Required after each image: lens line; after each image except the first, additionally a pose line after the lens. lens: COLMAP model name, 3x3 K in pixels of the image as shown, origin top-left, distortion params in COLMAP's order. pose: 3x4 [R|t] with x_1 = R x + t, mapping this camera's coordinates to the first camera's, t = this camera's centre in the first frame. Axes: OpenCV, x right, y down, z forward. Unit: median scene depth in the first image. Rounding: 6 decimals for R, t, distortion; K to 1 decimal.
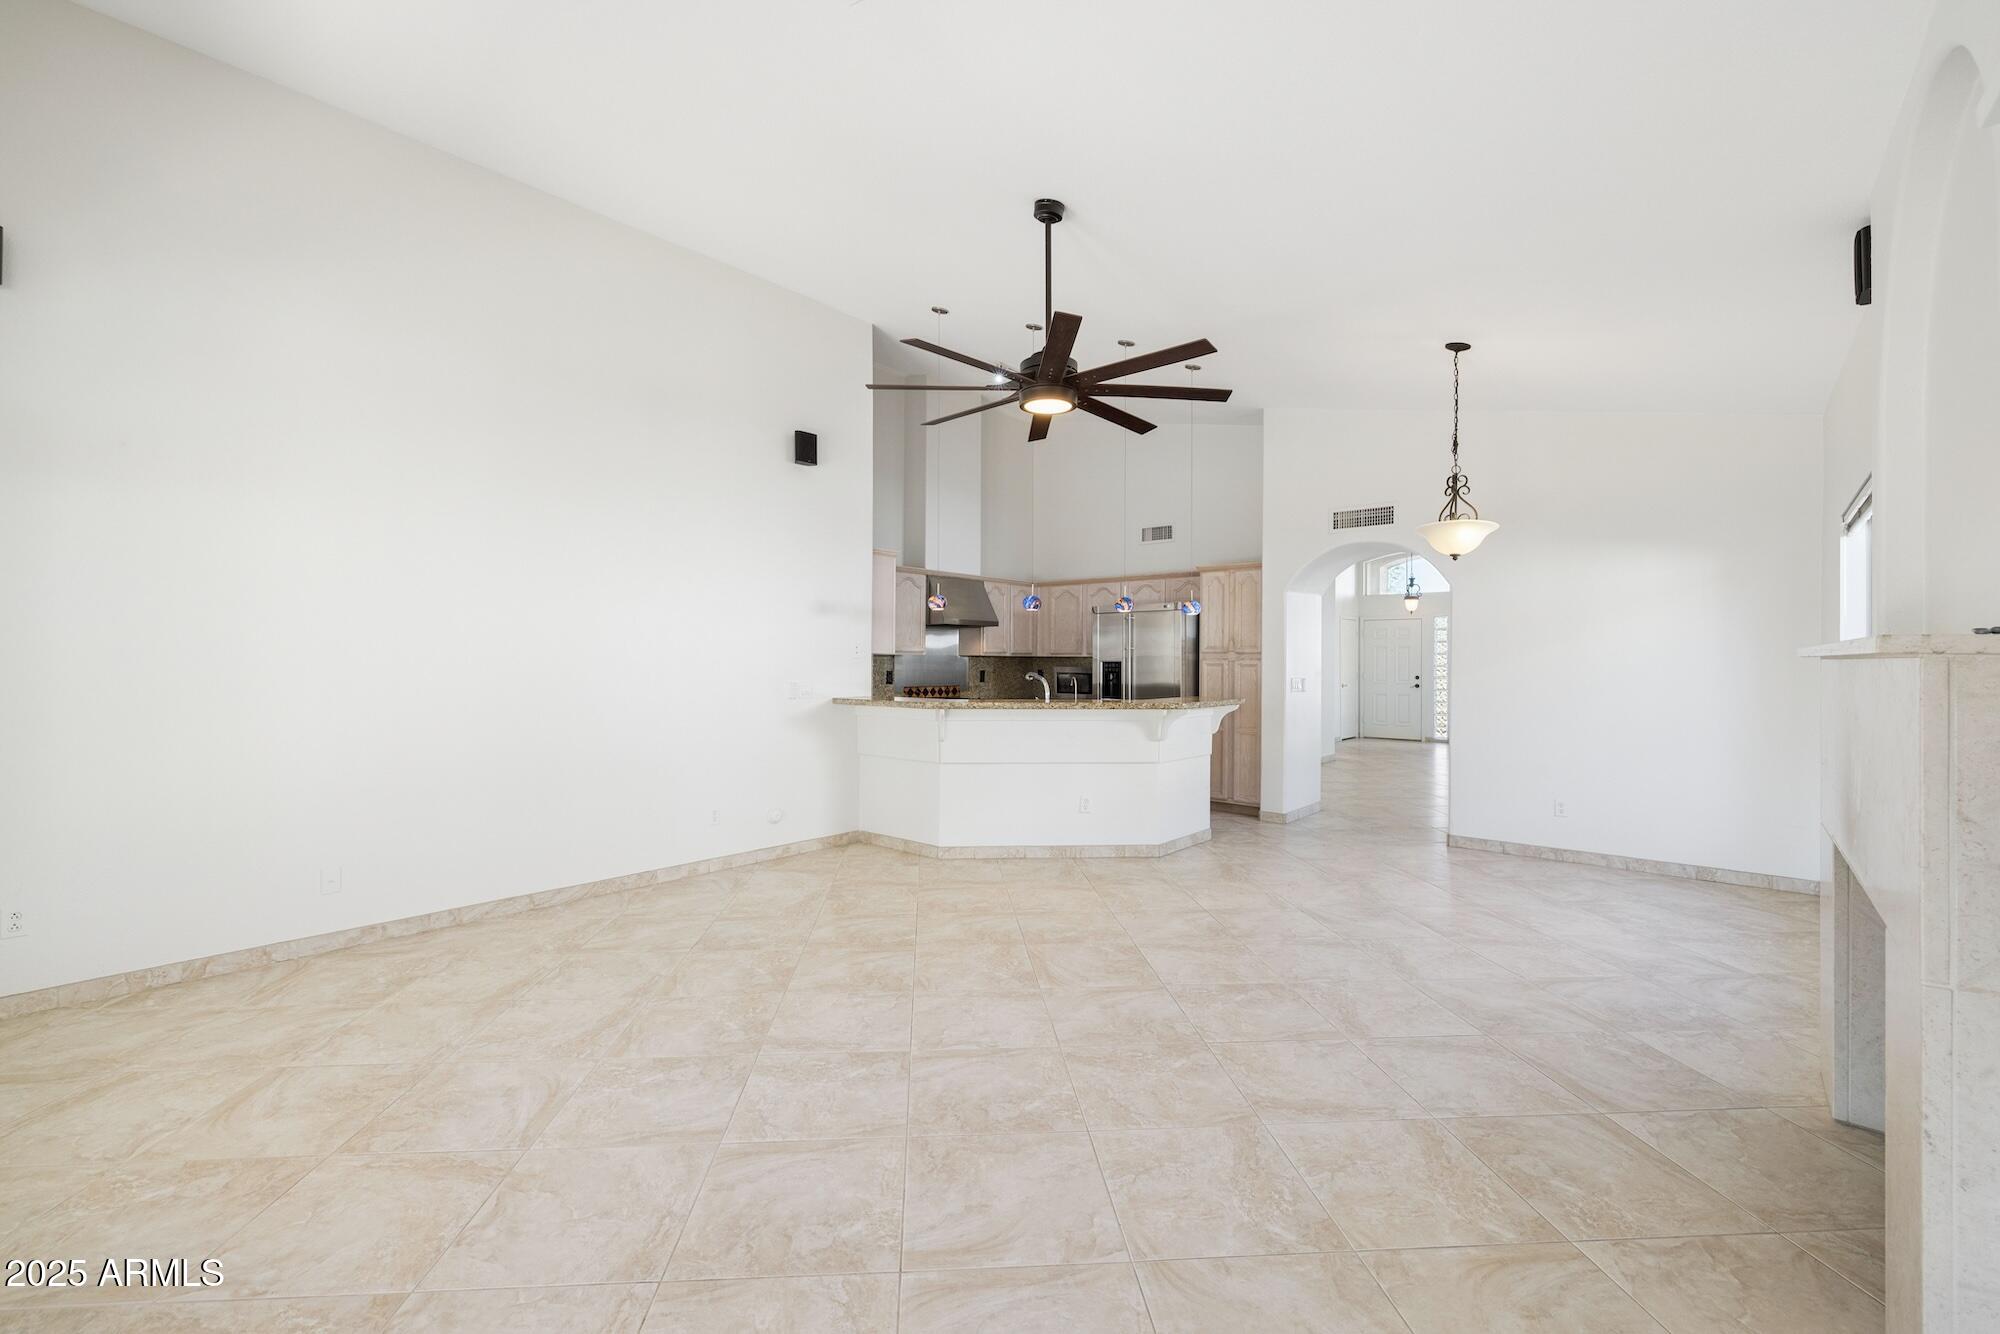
lens RADIAL K [[847.0, 0, 990.0], [0, 847.0, 658.4], [0, 0, 1]] dist [-0.003195, 0.000725]
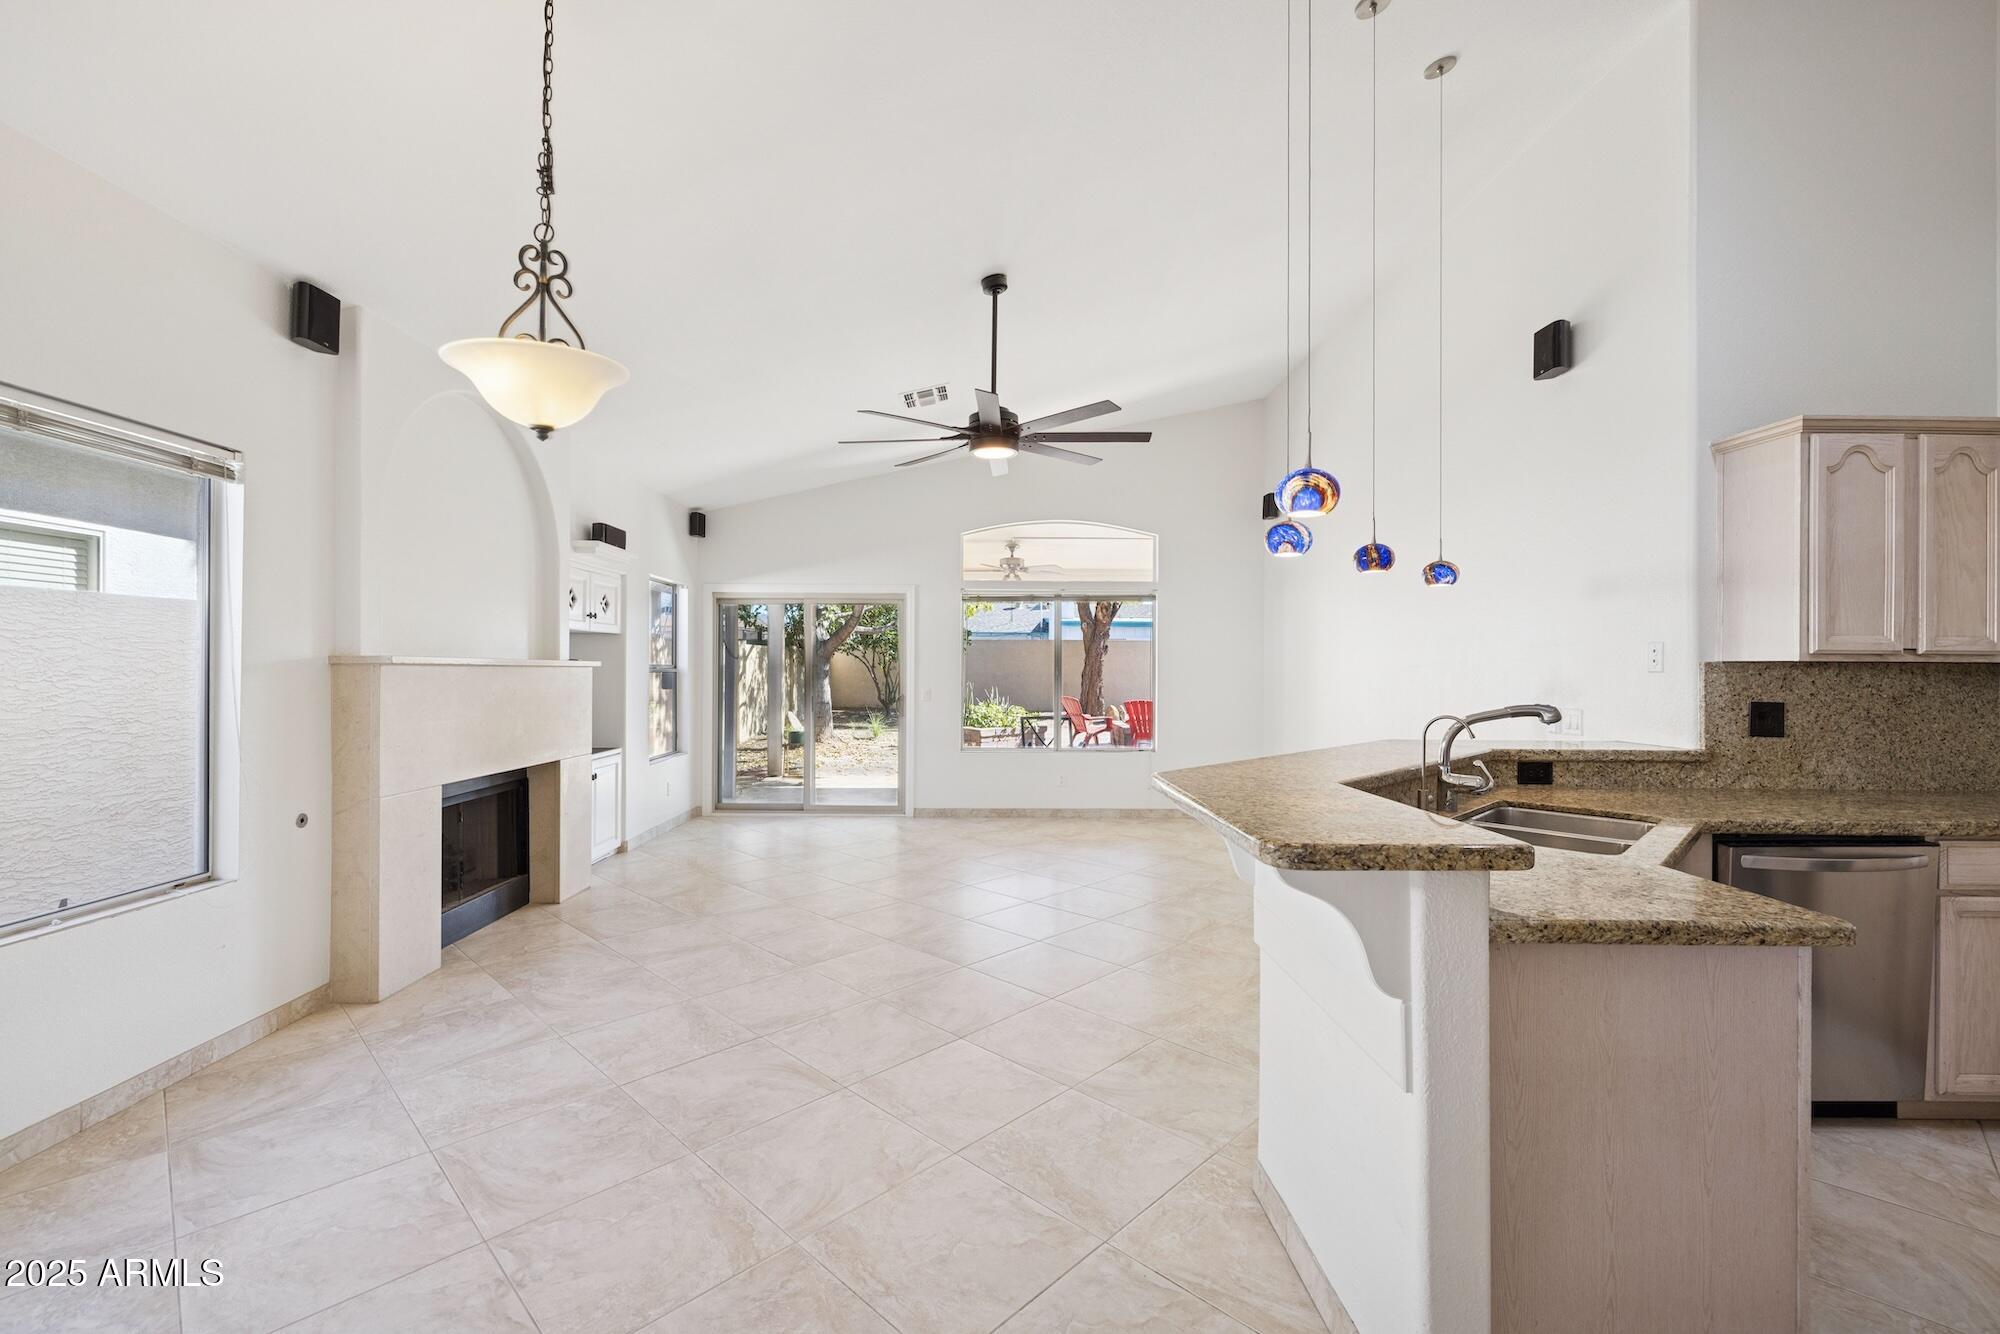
lens RADIAL K [[847.0, 0, 974.6], [0, 847.0, 676.8], [0, 0, 1]] dist [-0.003195, 0.000725]
pose [[-0.763305, -0.002692, -0.646033, 0.415342], [-0.006288, 0.999975, 0.003262, 0.002717], [0.646008, 0.006552, -0.763302, 0.925293]]
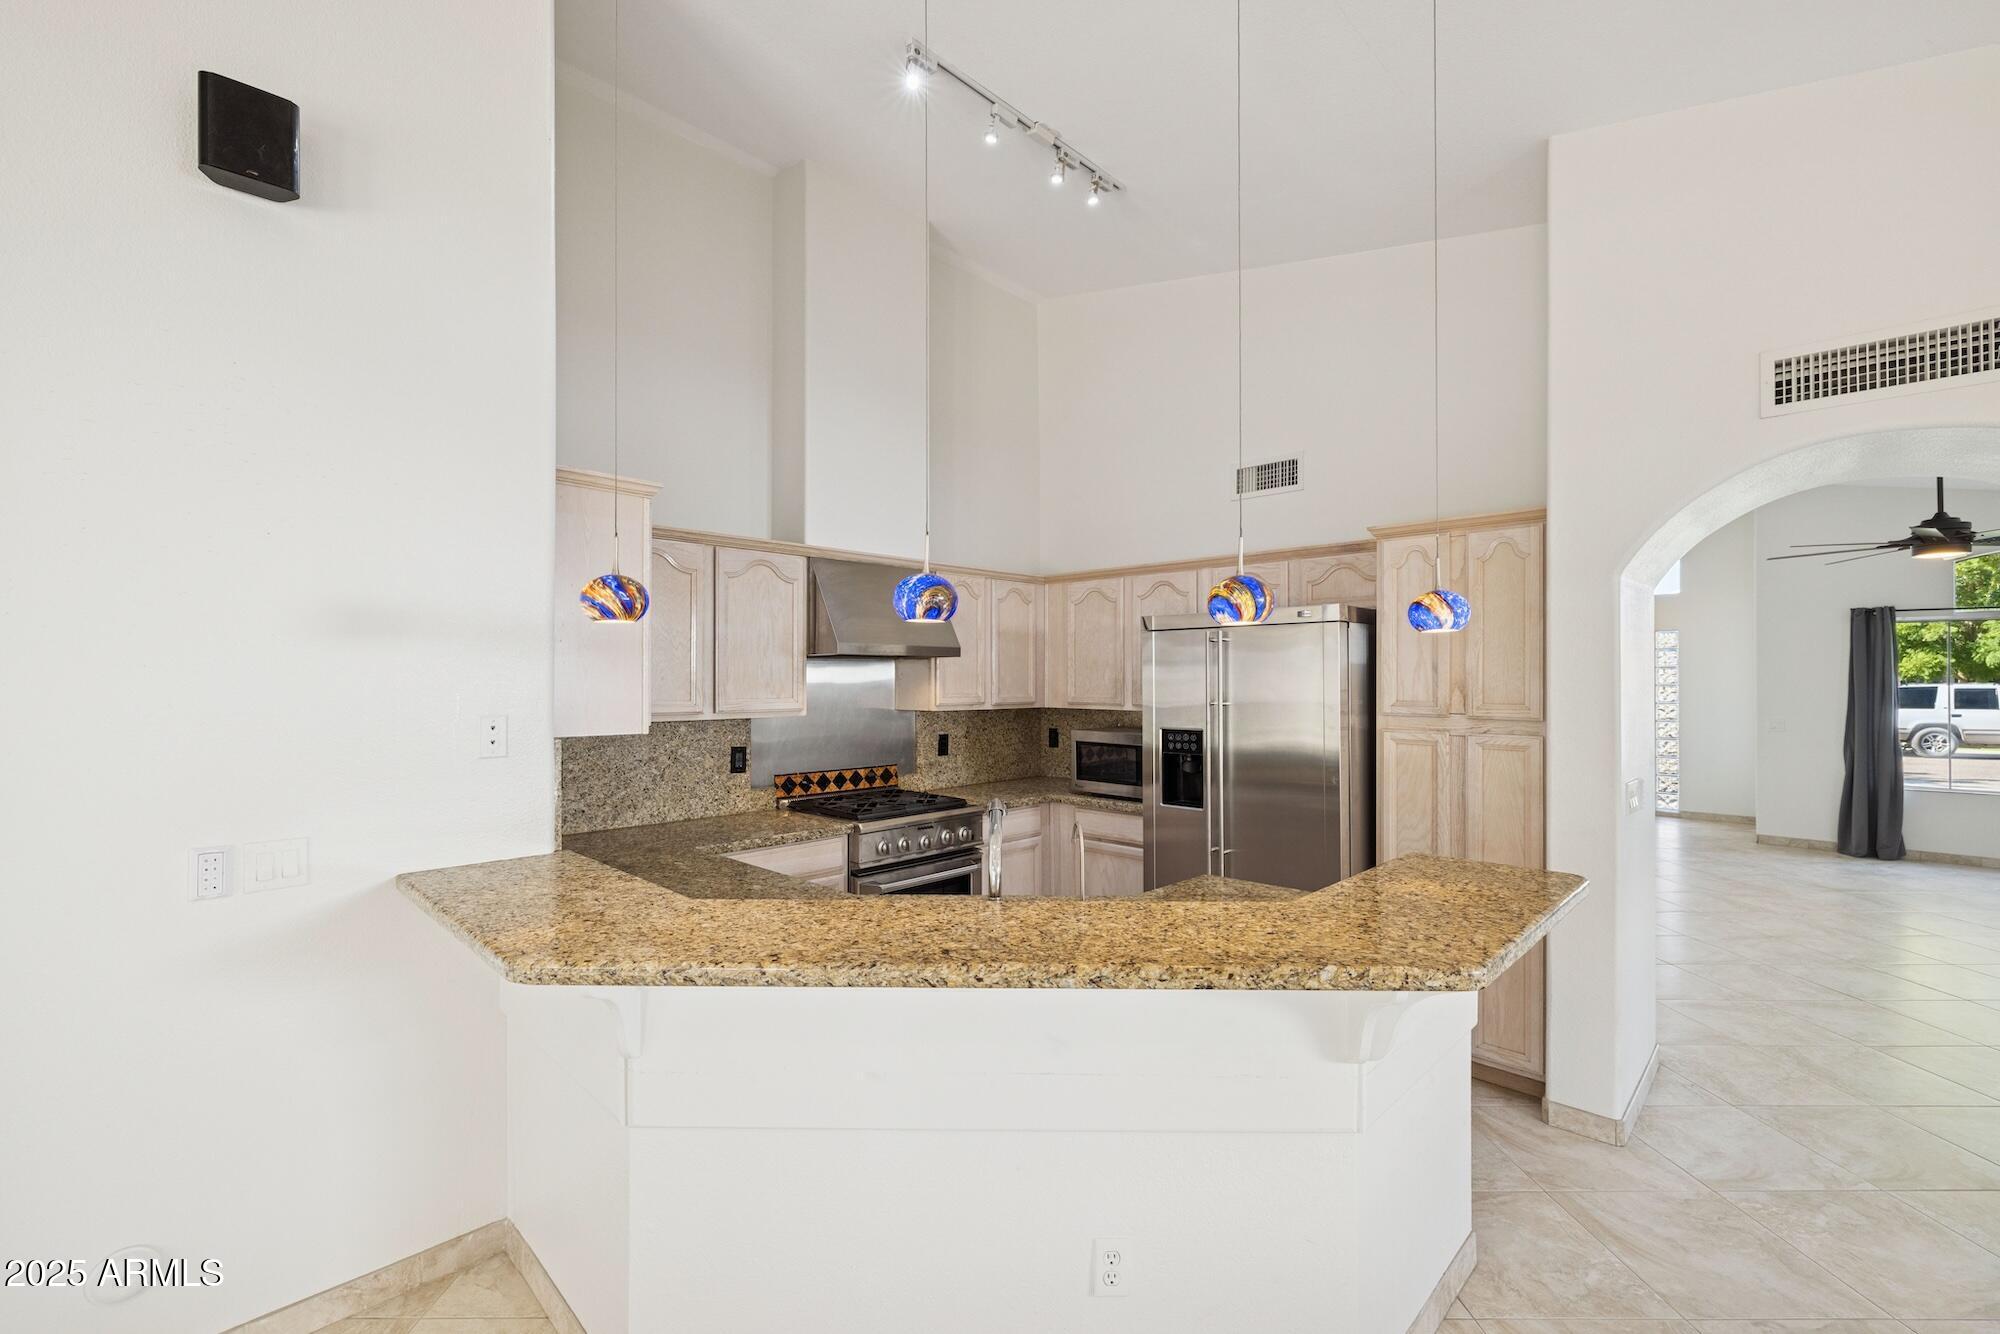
lens RADIAL K [[847.0, 0, 974.1], [0, 847.0, 679.1], [0, 0, 1]] dist [-0.003195, 0.000725]
pose [[0.996496, -0.003977, -0.083545, 0.068781], [0.004286, 0.999985, 0.003518, -0.028800], [0.083529, -0.003864, 0.996498, 0.531371]]
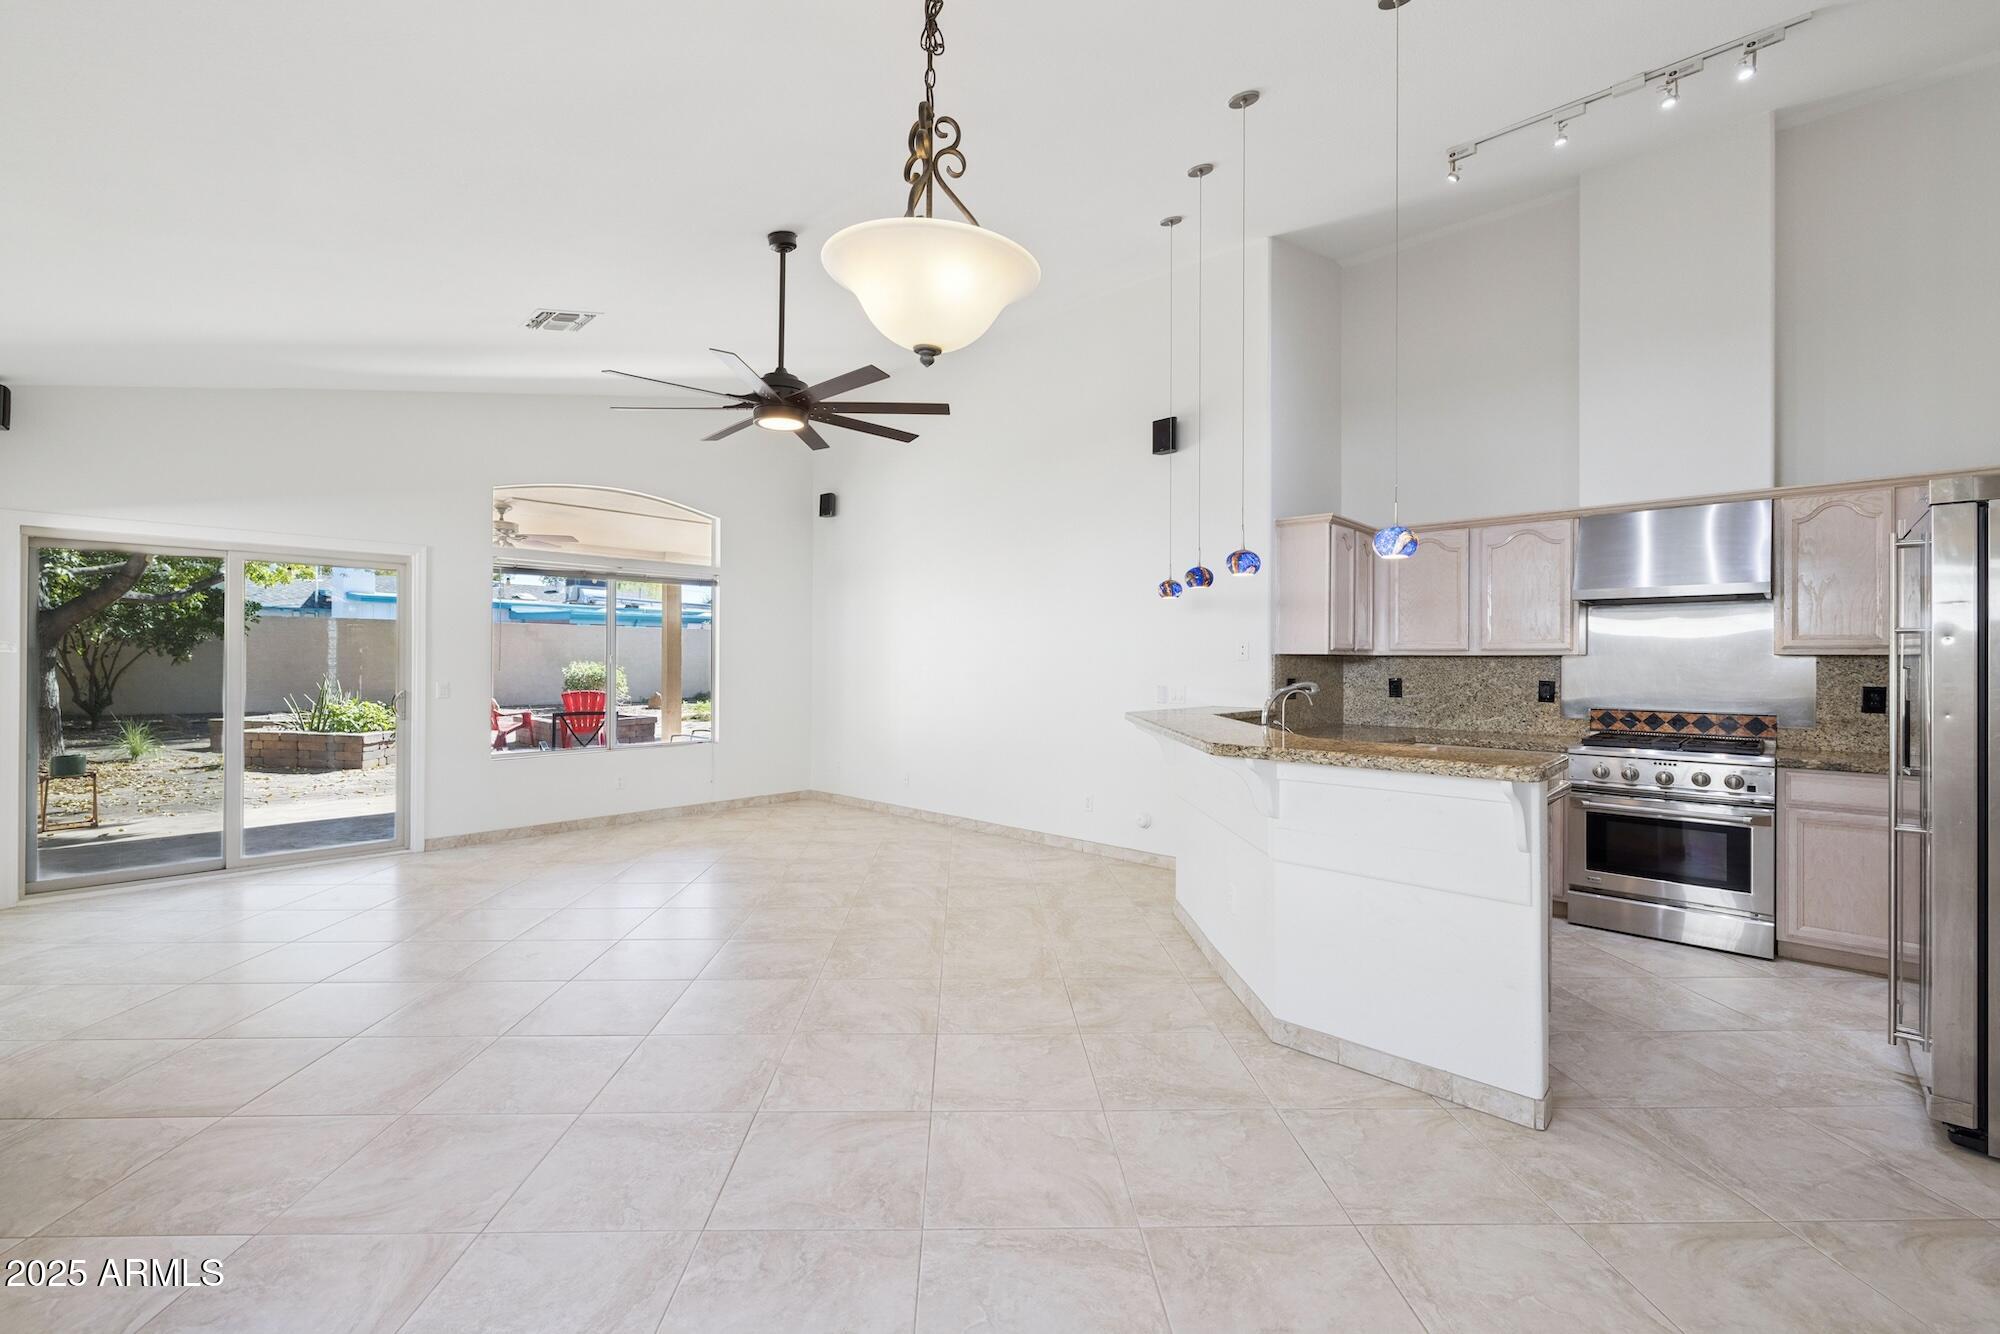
lens RADIAL K [[847.0, 0, 984.0], [0, 847.0, 664.7], [0, 0, 1]] dist [-0.003195, 0.000725]
pose [[-0.058798, 0.001545, -0.998269, 0.557496], [-0.001715, 0.999997, 0.001649, 0.002103], [0.998268, 0.001809, -0.058795, 0.653392]]
